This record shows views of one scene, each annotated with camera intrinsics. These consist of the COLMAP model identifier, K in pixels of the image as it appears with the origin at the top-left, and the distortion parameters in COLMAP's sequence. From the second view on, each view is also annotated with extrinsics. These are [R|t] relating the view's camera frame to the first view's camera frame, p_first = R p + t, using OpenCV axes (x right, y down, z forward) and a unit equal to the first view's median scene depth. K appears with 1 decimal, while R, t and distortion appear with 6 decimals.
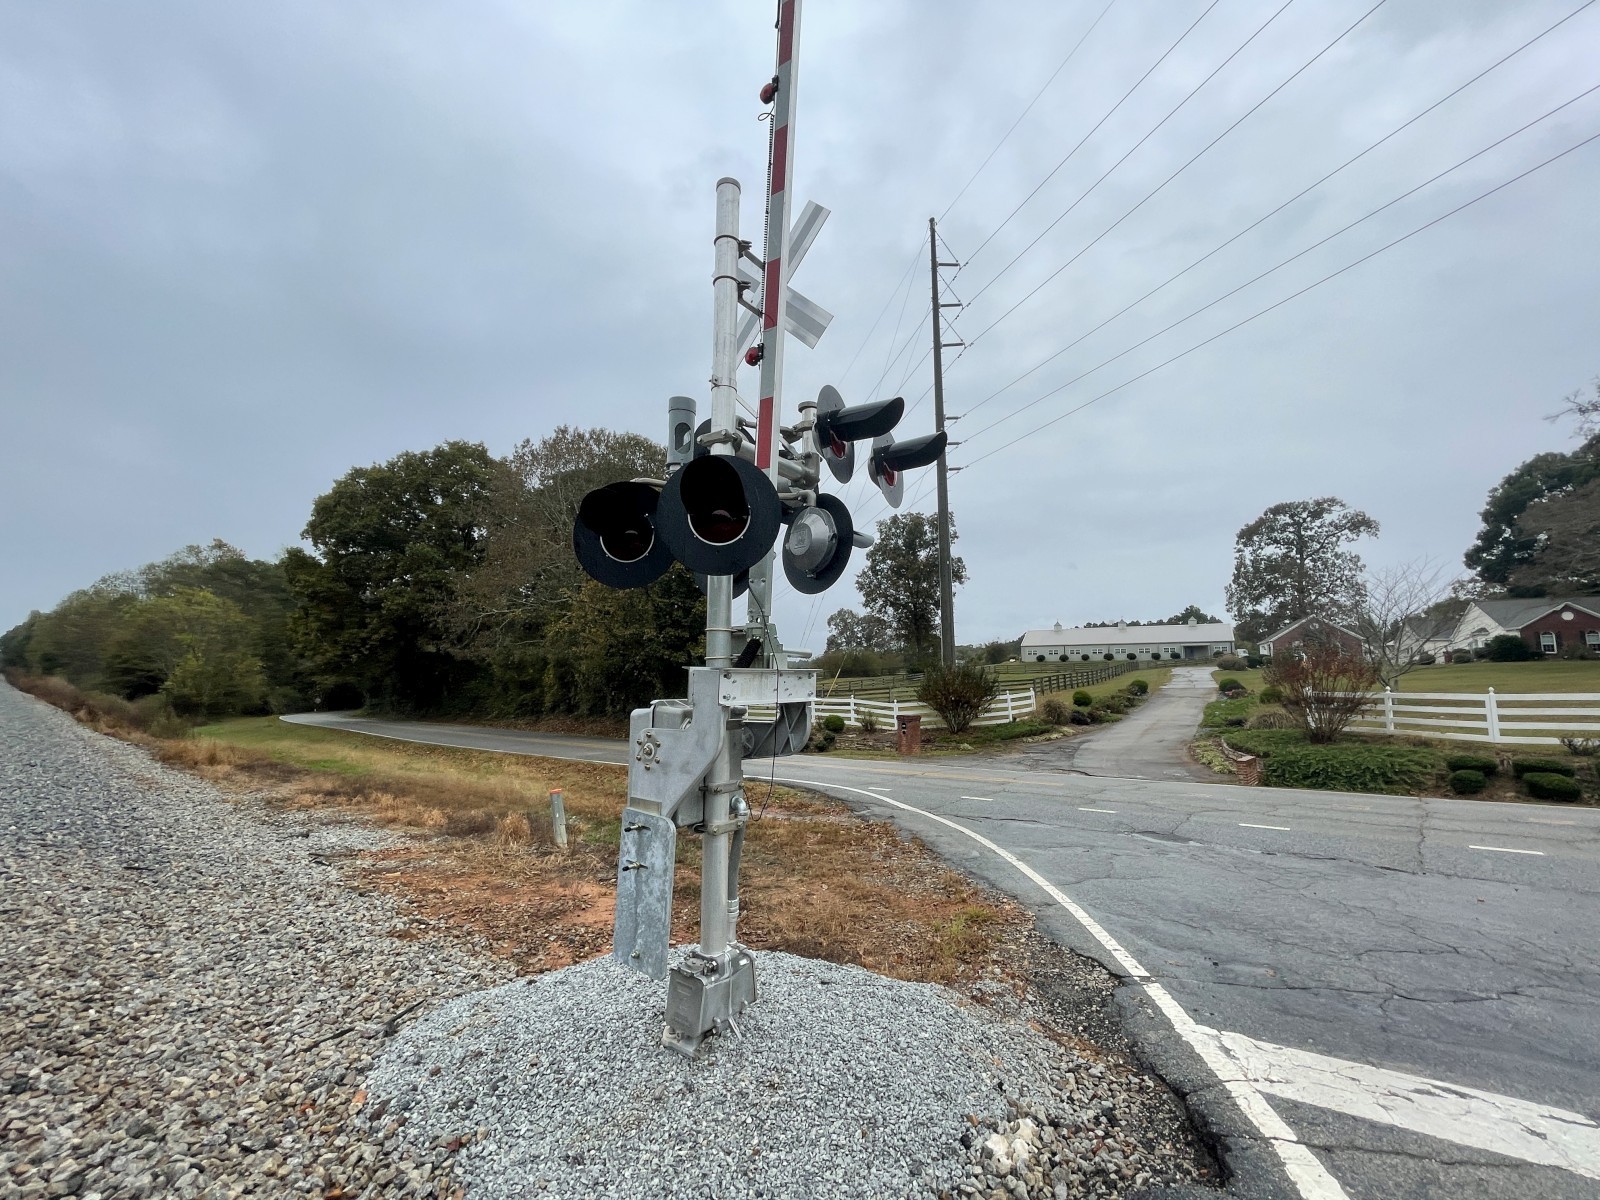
lens RADIAL K [[643.2, 0, 804.5], [0, 643.2, 600.7], [0, 0, 1]] dist [-0.004089, 0.000393]
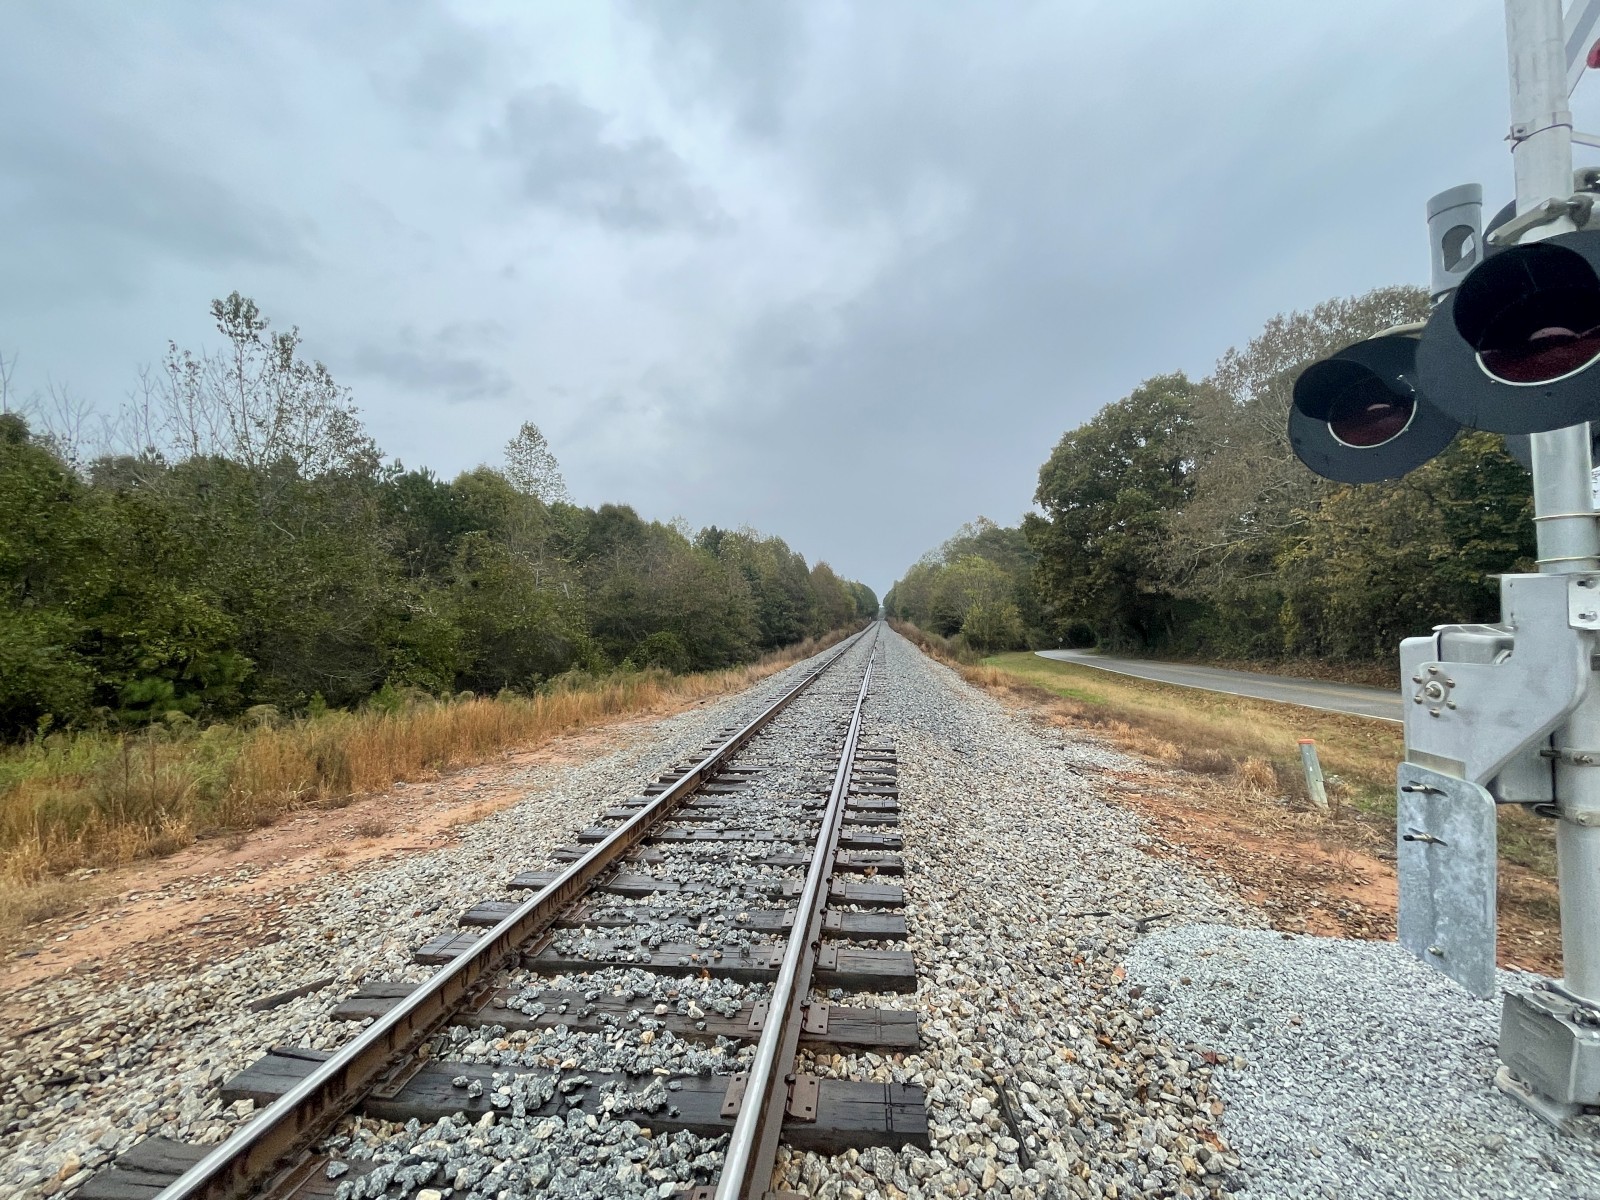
lens RADIAL K [[643.2, 0, 804.5], [0, 643.2, 600.7], [0, 0, 1]] dist [-0.004089, 0.000393]
pose [[0.521306, -0.043027, -0.852285, 0.002370], [0.120484, 0.992435, 0.023593, 0.003760], [0.844822, -0.114986, 0.522546, 0.001001]]
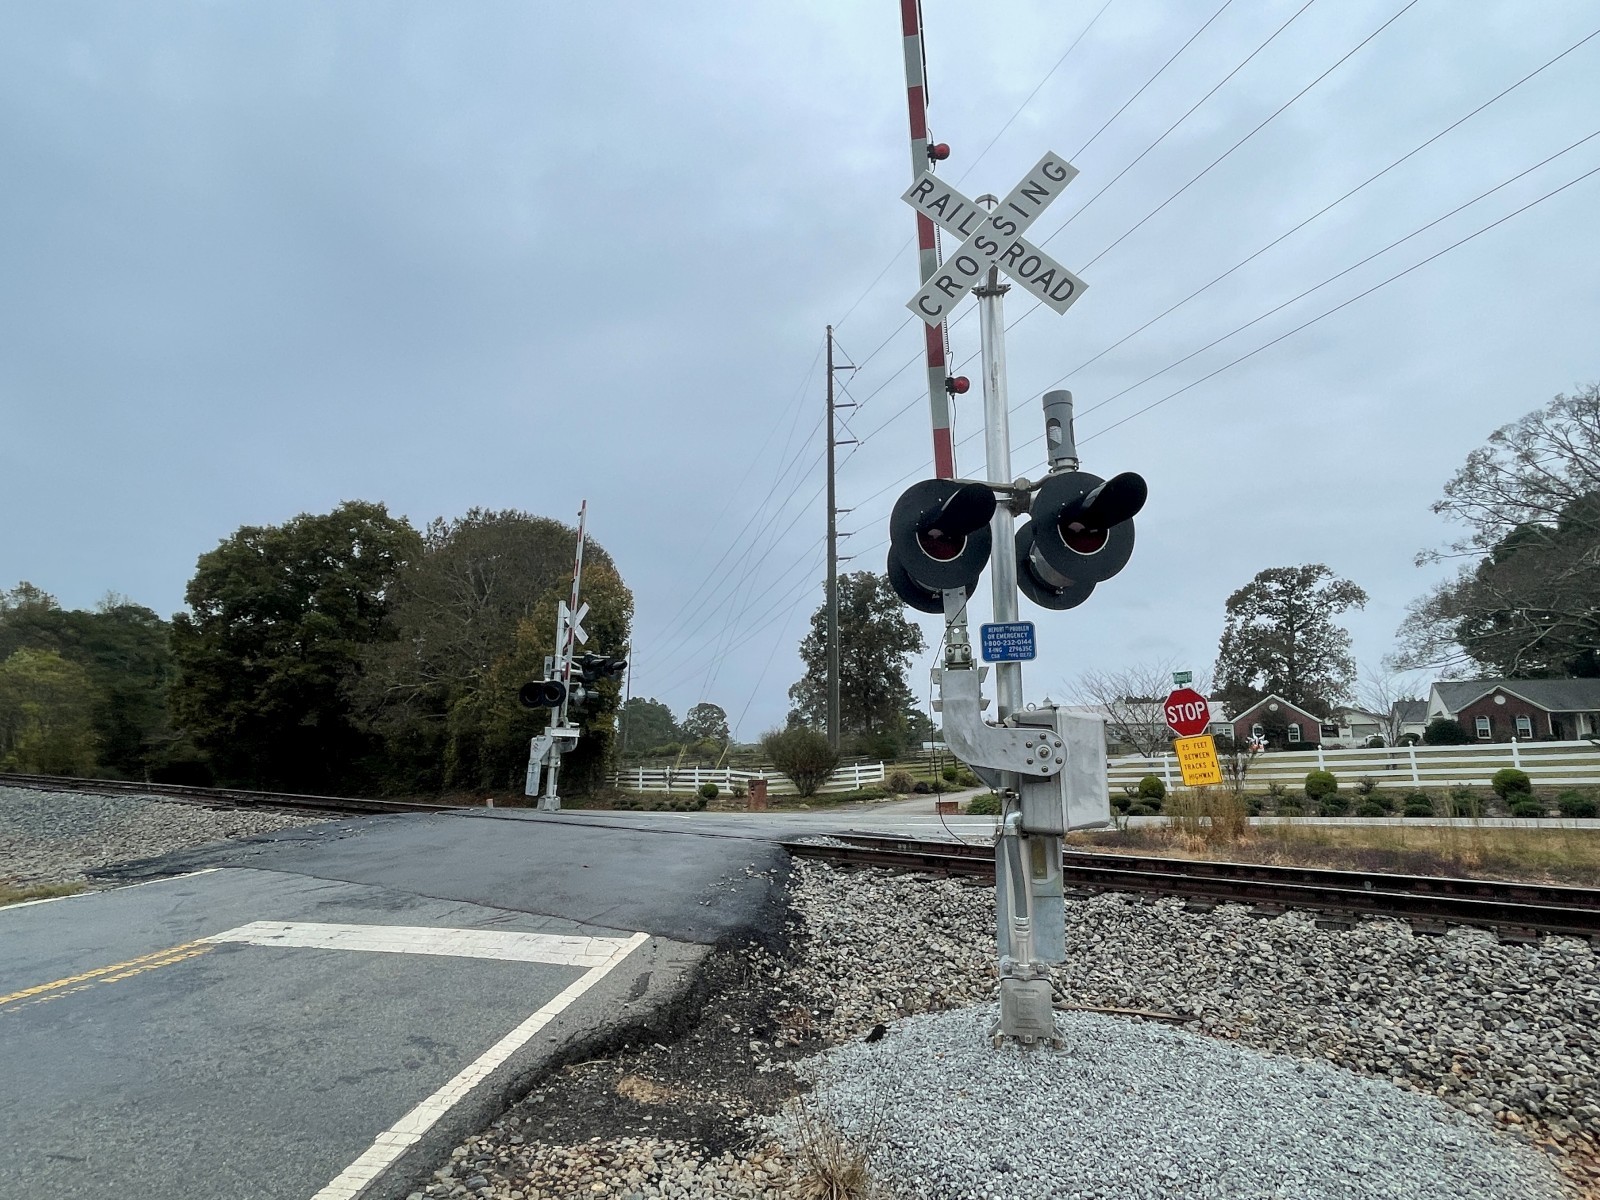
lens RADIAL K [[875.2, 0, 805.9], [0, 875.2, 601.3], [0, 0, 1]] dist [0.000149, -0.001451]
pose [[0.999385, 0.014381, 0.031981, 0.185448], [-0.012171, 0.997593, -0.068268, -0.049330], [-0.032886, 0.067837, 0.997154, -0.675207]]
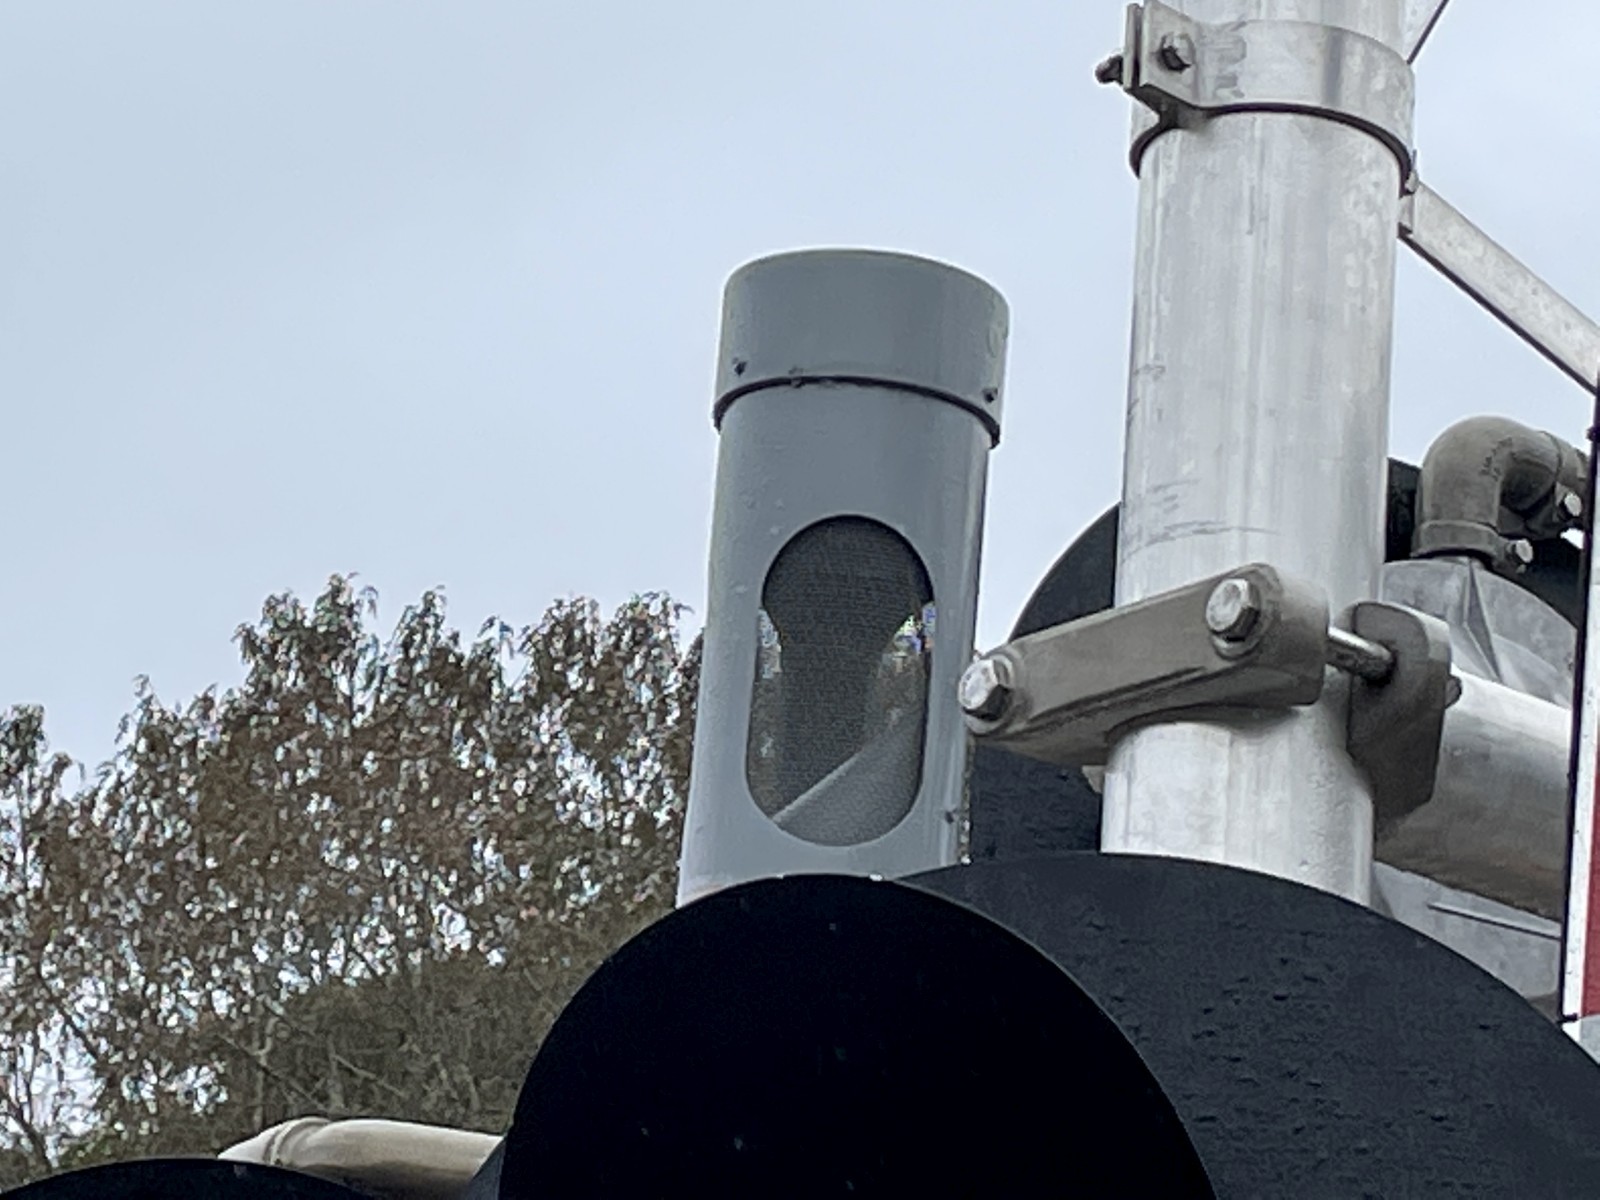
lens RADIAL K [[6093.1, 0, 800.0], [0, 6093.1, 600.0], [0, 0, 1]] dist [0.198961, -3.127212]
pose [[0.960372, -0.037674, -0.276162, 0.008383], [-0.033554, 0.967989, -0.248740, -0.008108], [0.276693, 0.248149, 0.928366, 0.032172]]
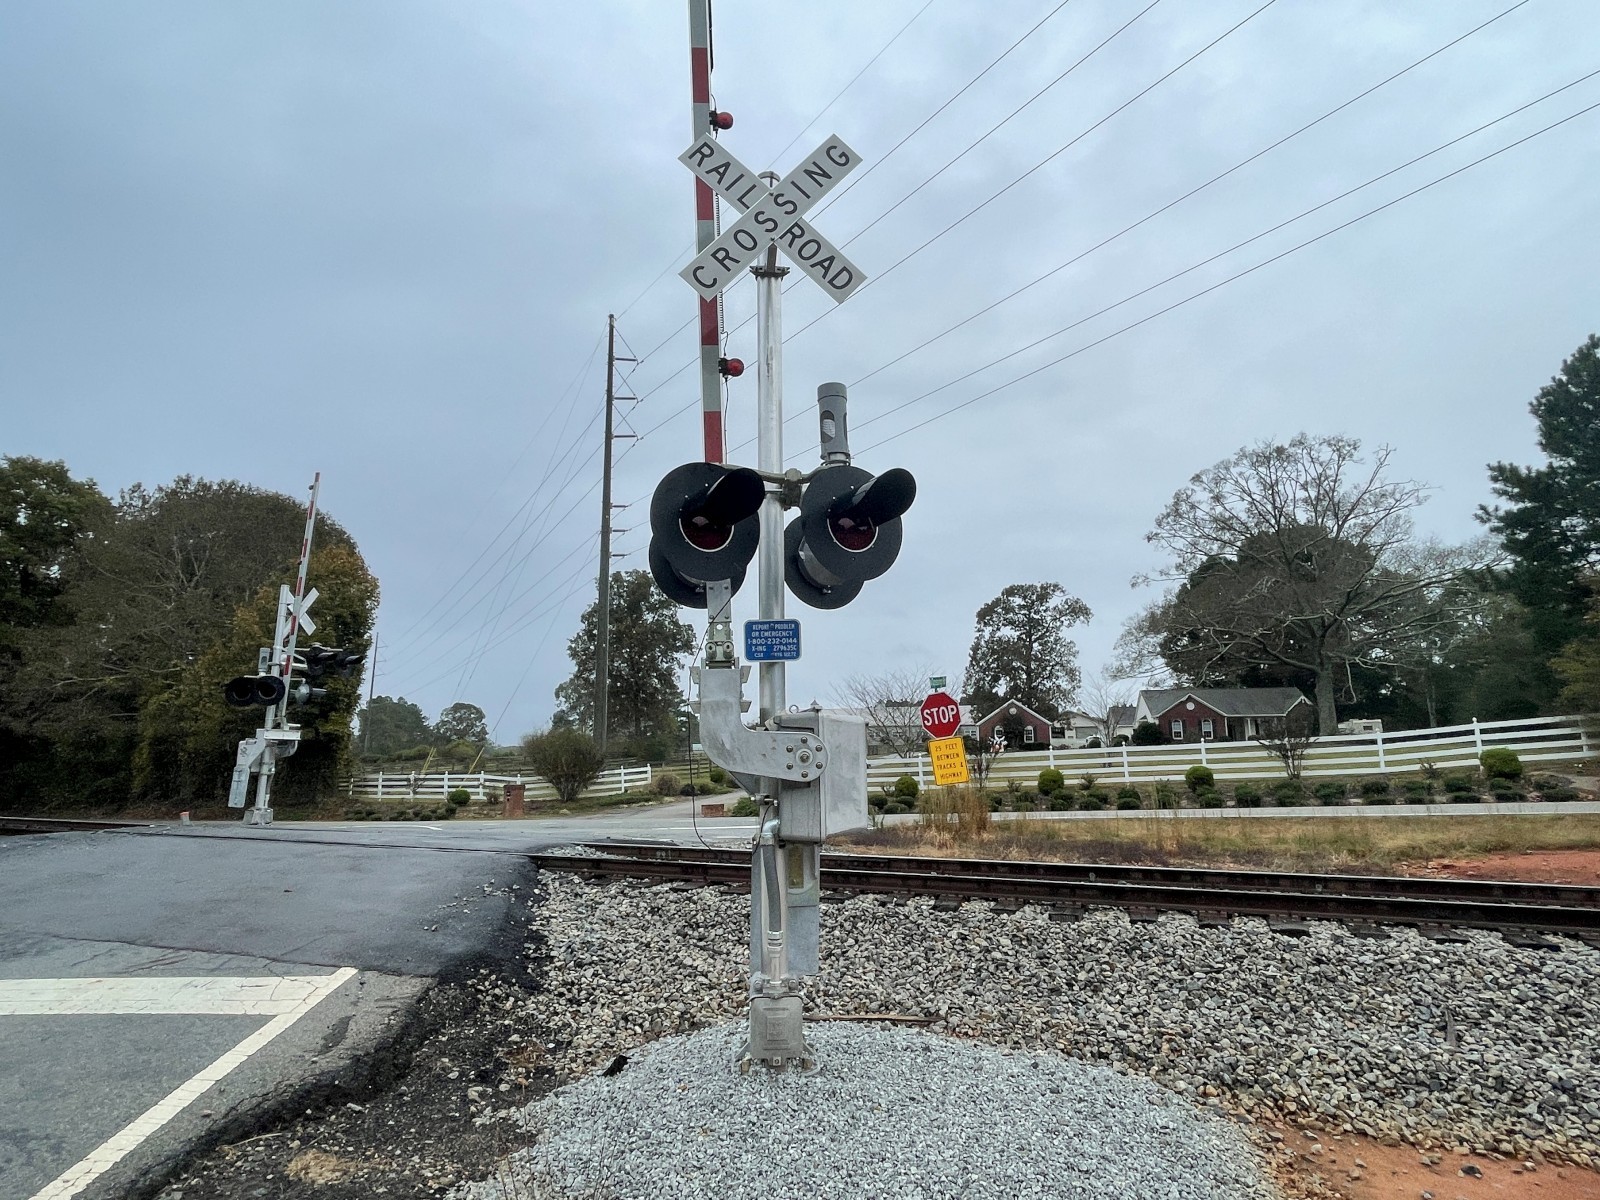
lens RADIAL K [[875.2, 0, 805.9], [0, 875.2, 601.3], [0, 0, 1]] dist [0.000149, -0.001451]
pose [[0.957730, 0.052017, 0.282927, 0.190912], [-0.031749, 0.996621, -0.075758, -0.048568], [-0.285911, 0.063573, 0.956145, -0.660749]]
